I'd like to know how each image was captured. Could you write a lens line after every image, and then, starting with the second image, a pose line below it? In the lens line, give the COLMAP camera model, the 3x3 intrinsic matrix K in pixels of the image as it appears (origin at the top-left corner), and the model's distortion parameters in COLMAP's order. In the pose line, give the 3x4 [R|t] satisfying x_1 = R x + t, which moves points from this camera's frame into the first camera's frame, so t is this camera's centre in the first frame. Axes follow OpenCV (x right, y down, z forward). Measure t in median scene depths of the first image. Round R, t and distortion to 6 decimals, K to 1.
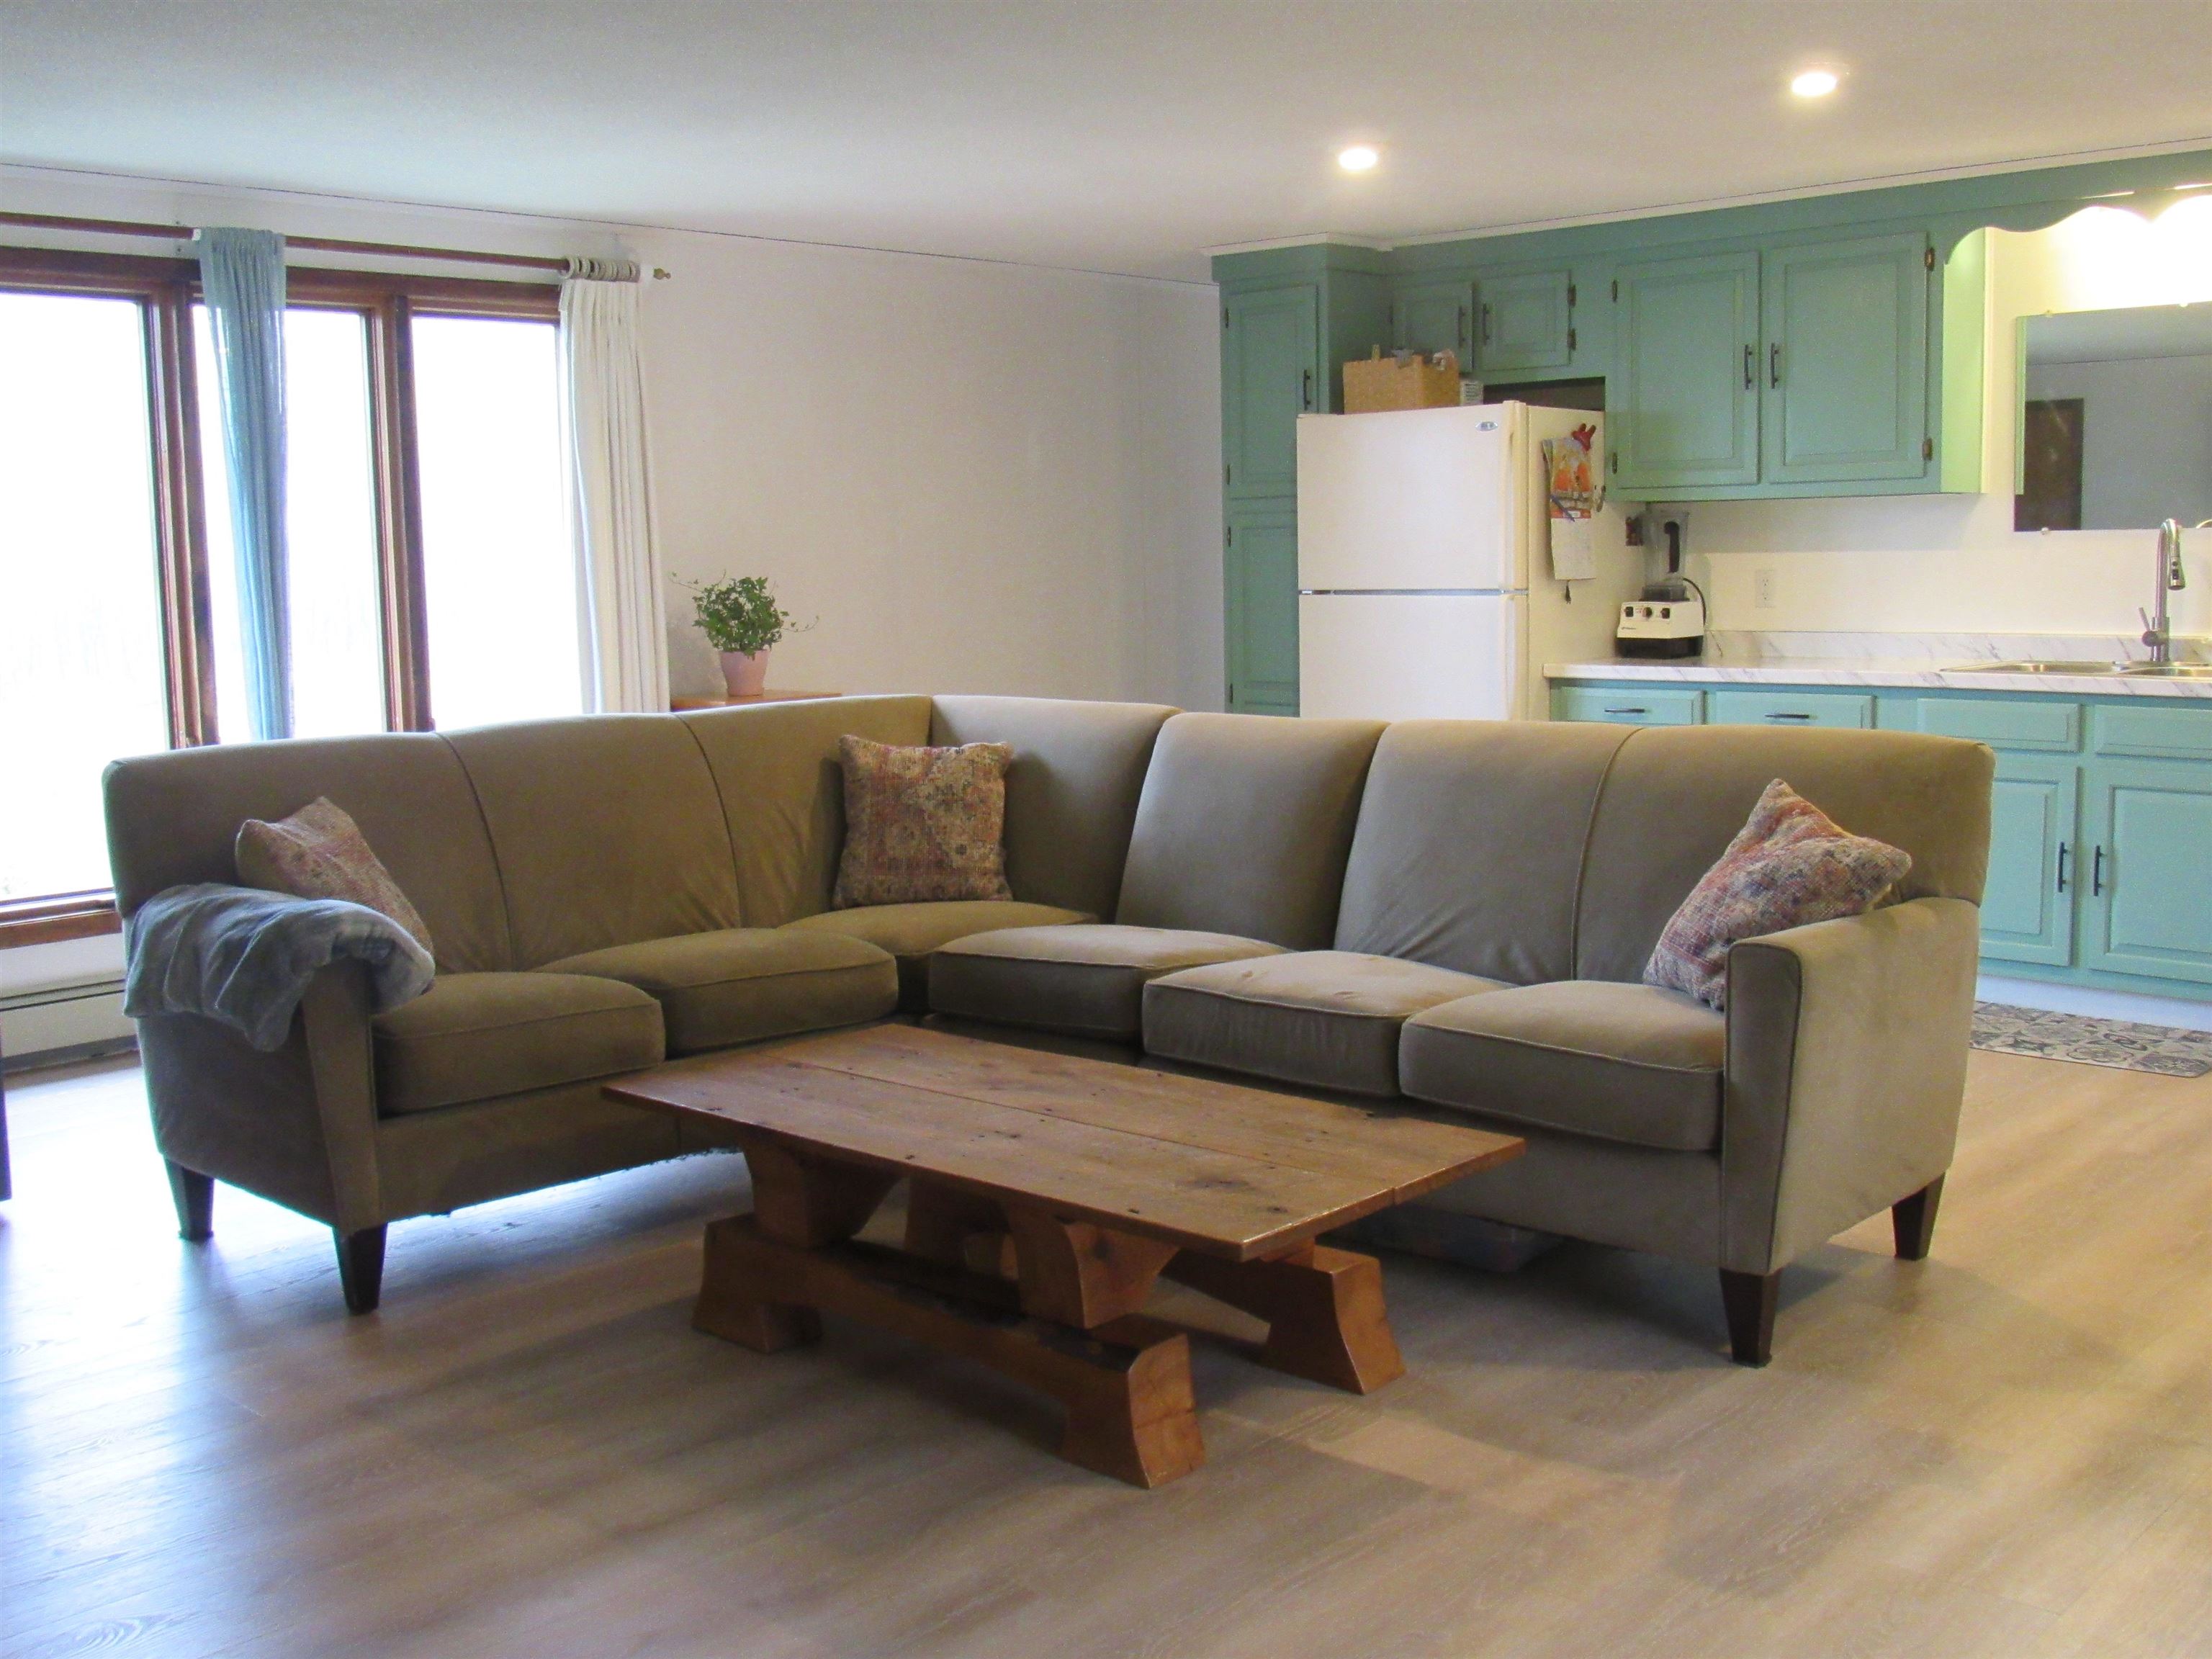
lens RADIAL K [[2317.2, 0, 1106.0], [0, 2317.2, 829.5], [0, 0, 1]] dist [-0.010892, -0.006541]
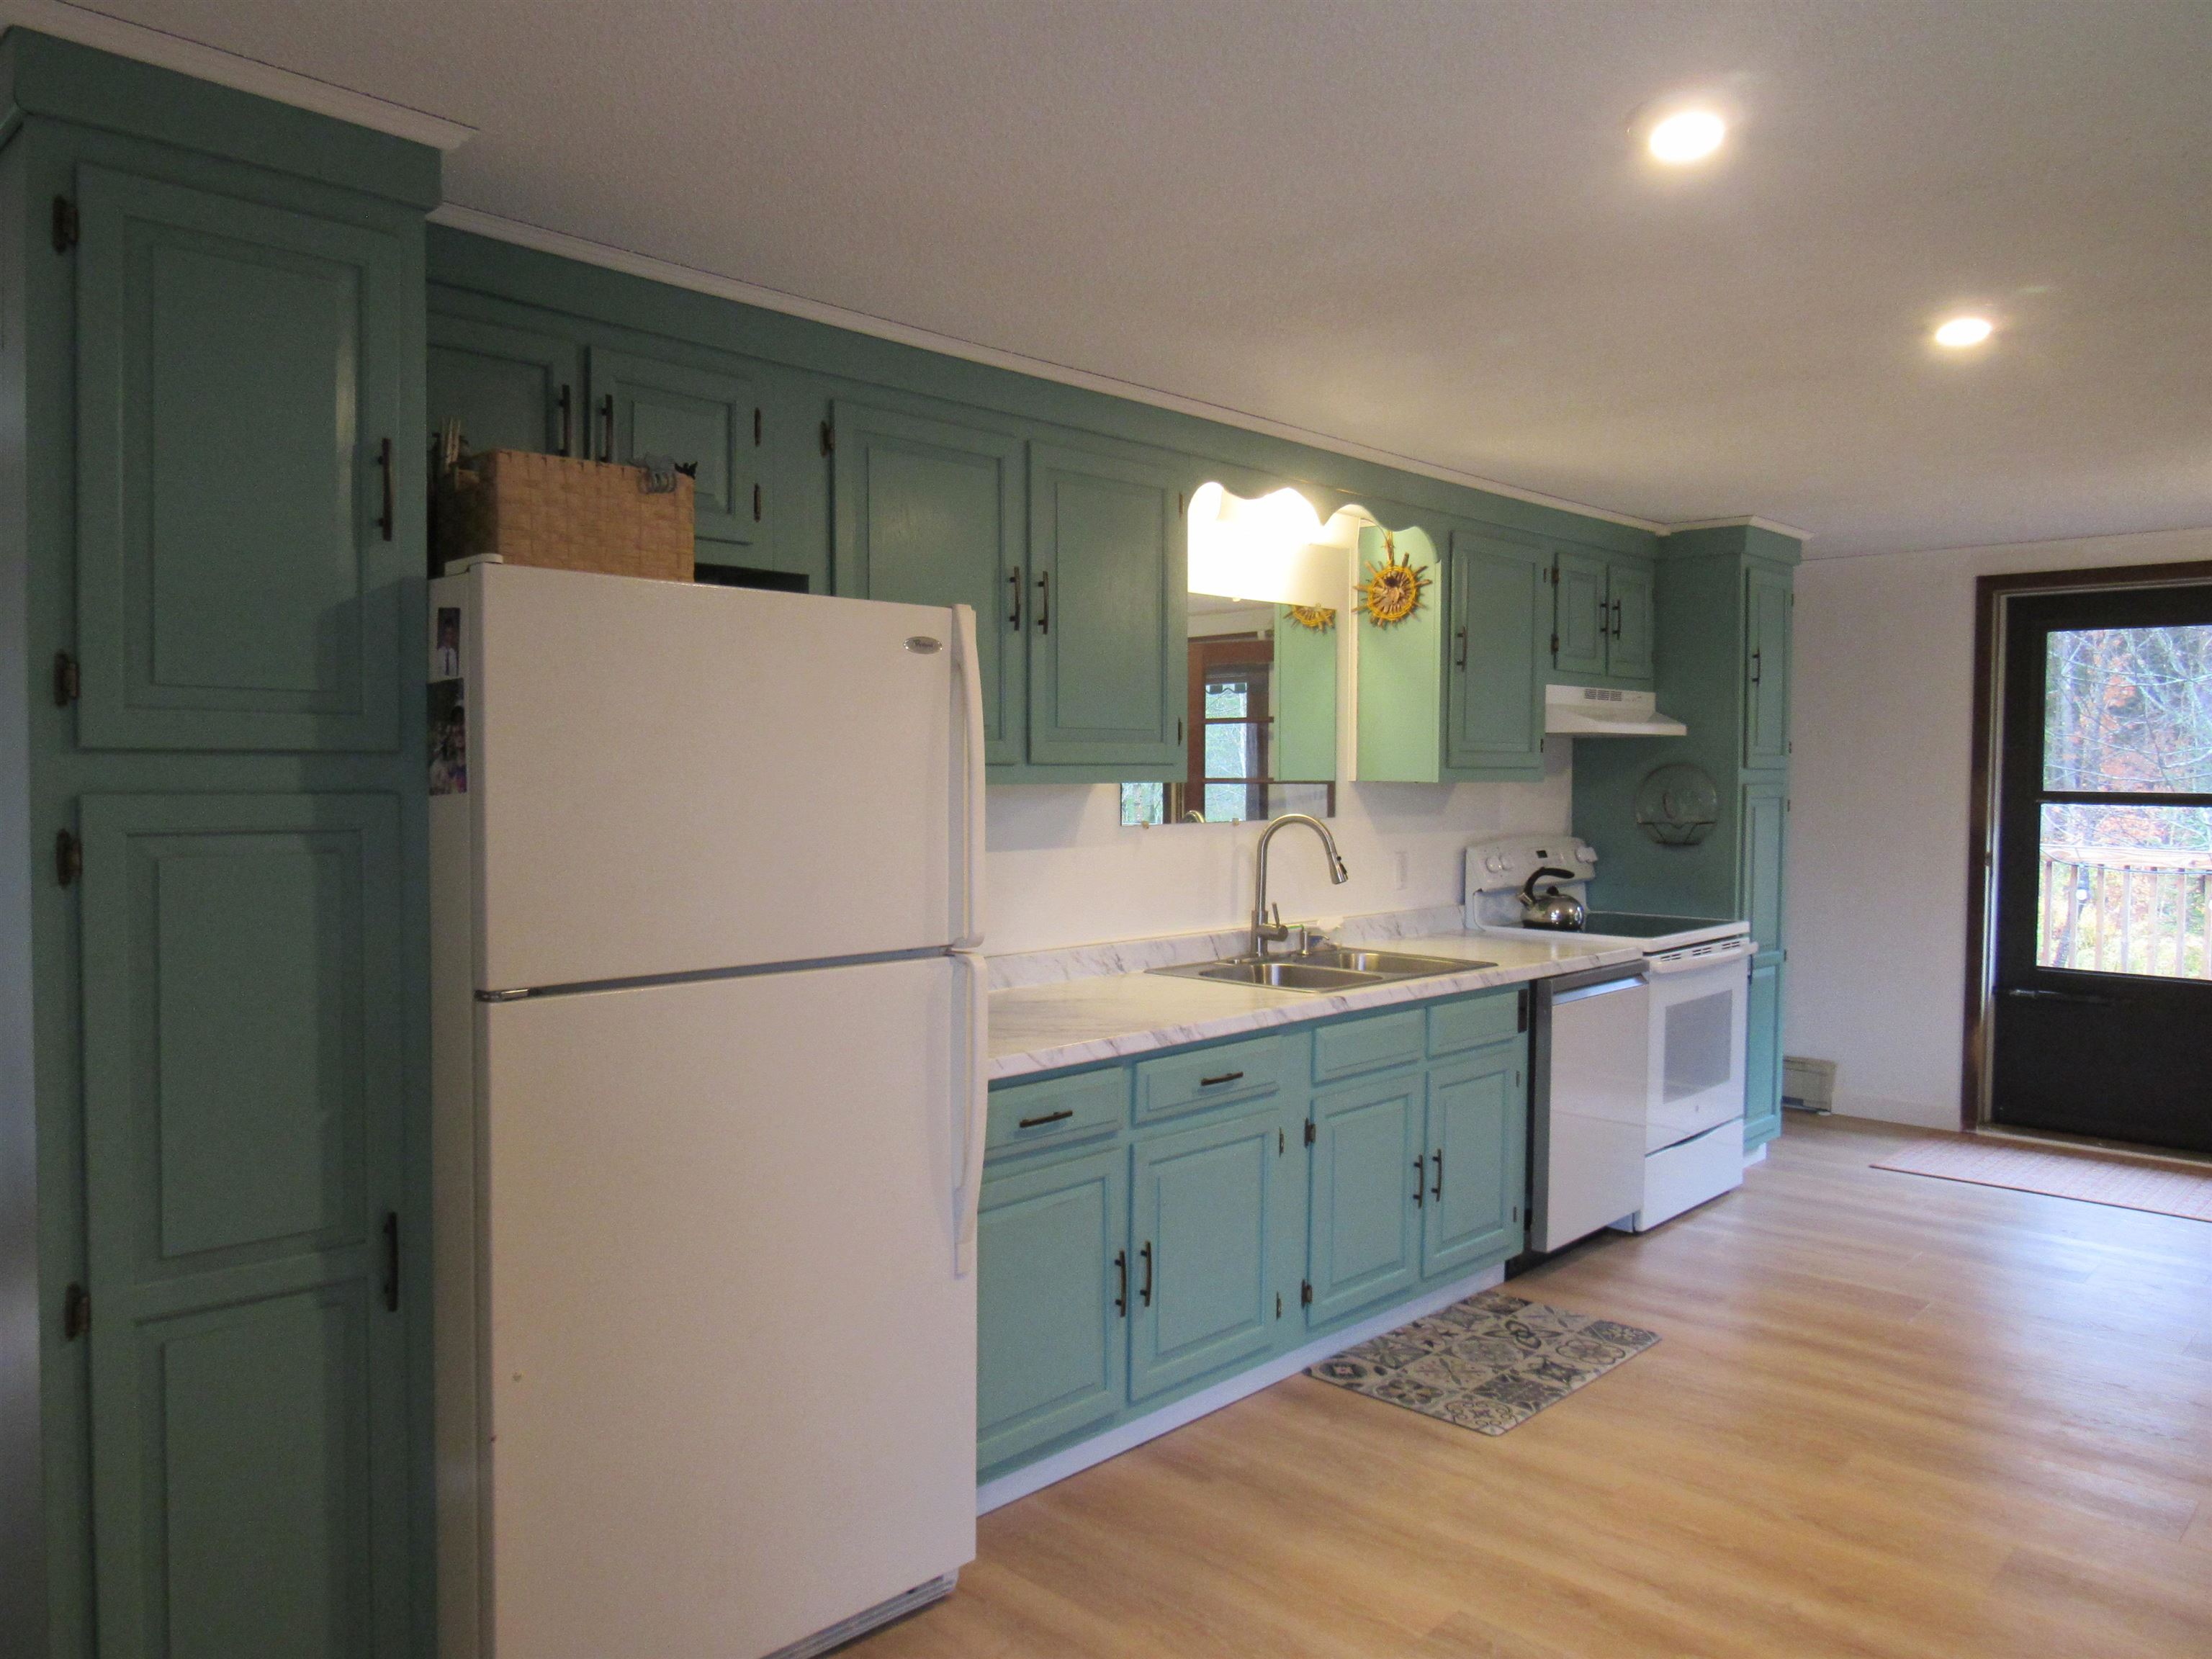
lens RADIAL K [[1587.6, 0, 1106.0], [0, 1587.6, 829.5], [0, 0, 1]] dist [-0.049215, -0.002648]
pose [[0.004391, -0.020940, 0.999771, -0.203993], [0.115488, 0.993102, 0.020293, -0.135551], [-0.993299, 0.115372, 0.006779, 0.970263]]
